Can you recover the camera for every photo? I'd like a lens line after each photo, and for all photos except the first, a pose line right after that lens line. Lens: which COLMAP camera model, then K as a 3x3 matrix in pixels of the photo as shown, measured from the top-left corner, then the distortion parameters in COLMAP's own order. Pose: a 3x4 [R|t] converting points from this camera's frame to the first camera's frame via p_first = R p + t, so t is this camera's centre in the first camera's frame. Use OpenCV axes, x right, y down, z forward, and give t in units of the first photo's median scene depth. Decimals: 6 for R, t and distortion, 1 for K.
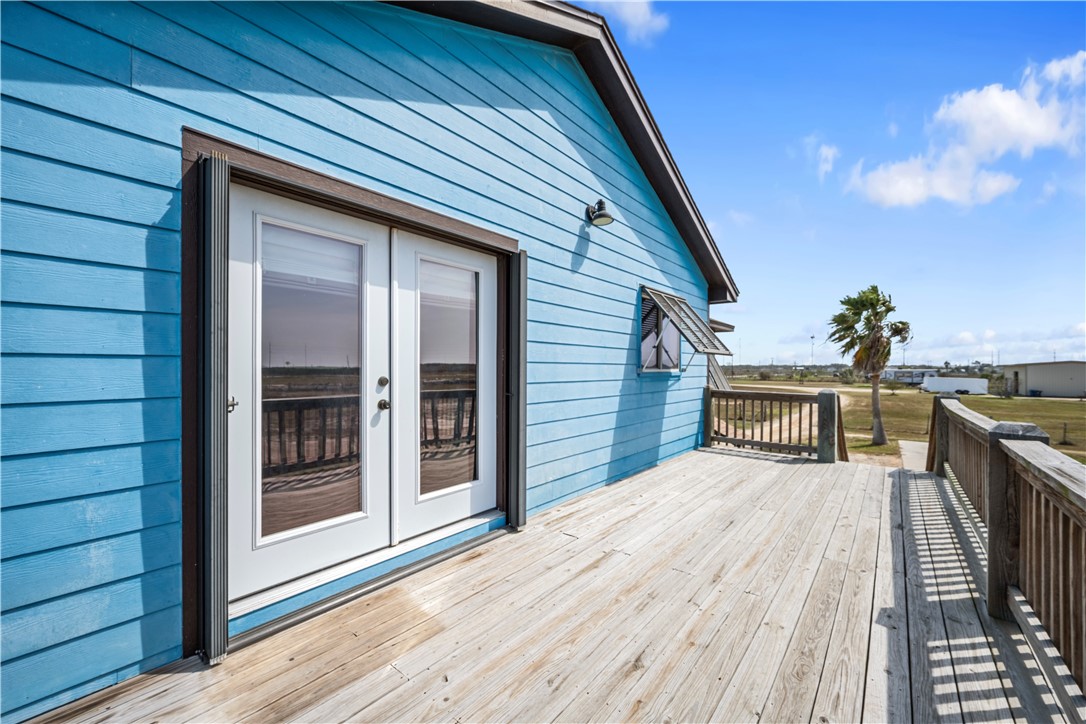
lens RADIAL K [[430.8, 0, 544.2], [0, 430.8, 367.8], [0, 0, 1]] dist [0.001077, -0.000399]
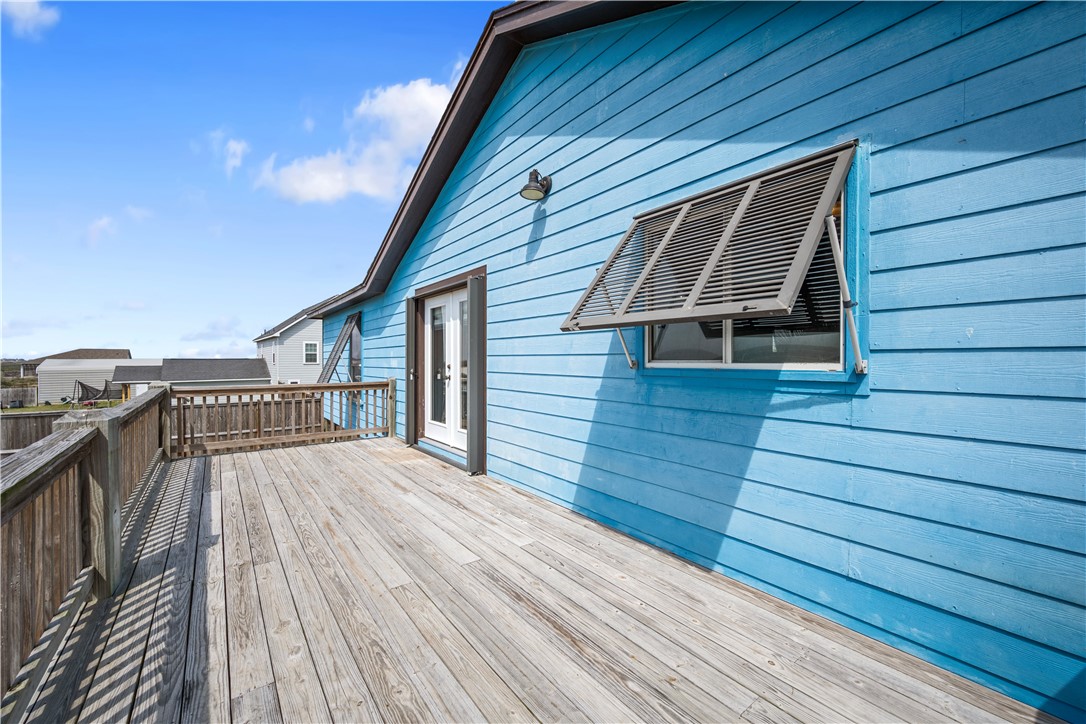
lens RADIAL K [[430.8, 0, 550.2], [0, 430.8, 362.5], [0, 0, 1]] dist [0.001077, -0.000399]
pose [[-0.225318, 0.001031, -0.974285, 1.085493], [-0.003081, 0.999994, 0.001771, 0.004428], [0.974280, 0.003401, -0.225313, 1.354273]]
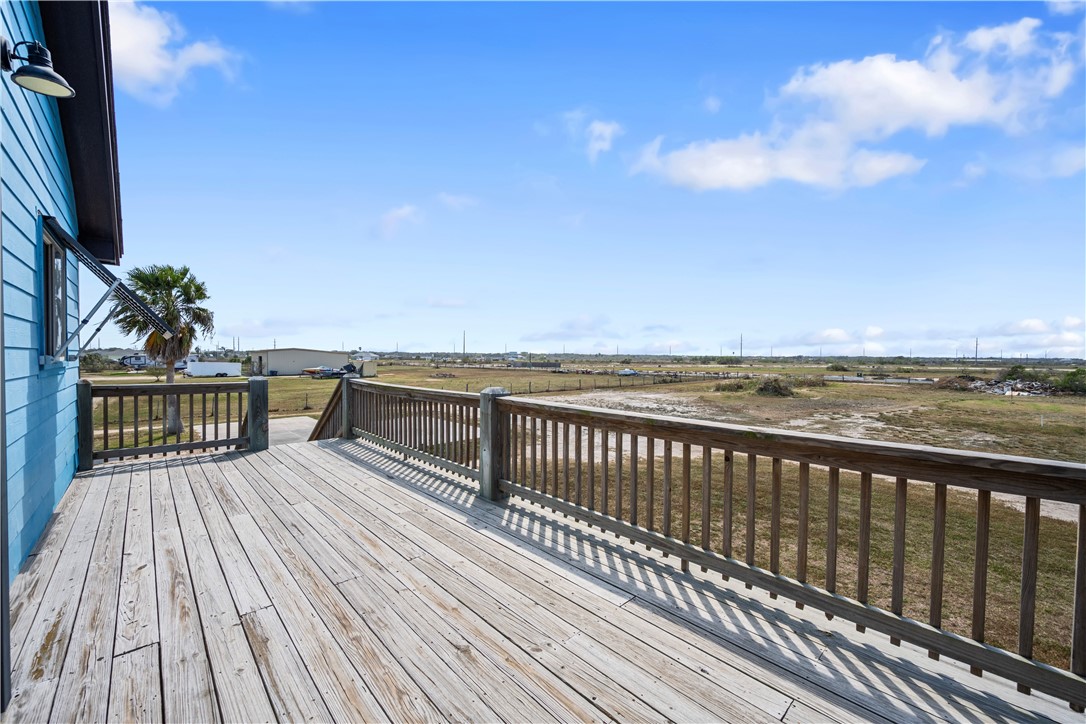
lens RADIAL K [[430.8, 0, 550.7], [0, 430.8, 361.8], [0, 0, 1]] dist [0.001077, -0.000399]
pose [[0.128144, -0.017101, 0.991608, -0.364146], [-0.003478, 0.999837, 0.017692, -0.005175], [-0.991749, -0.005716, 0.128064, 0.320361]]
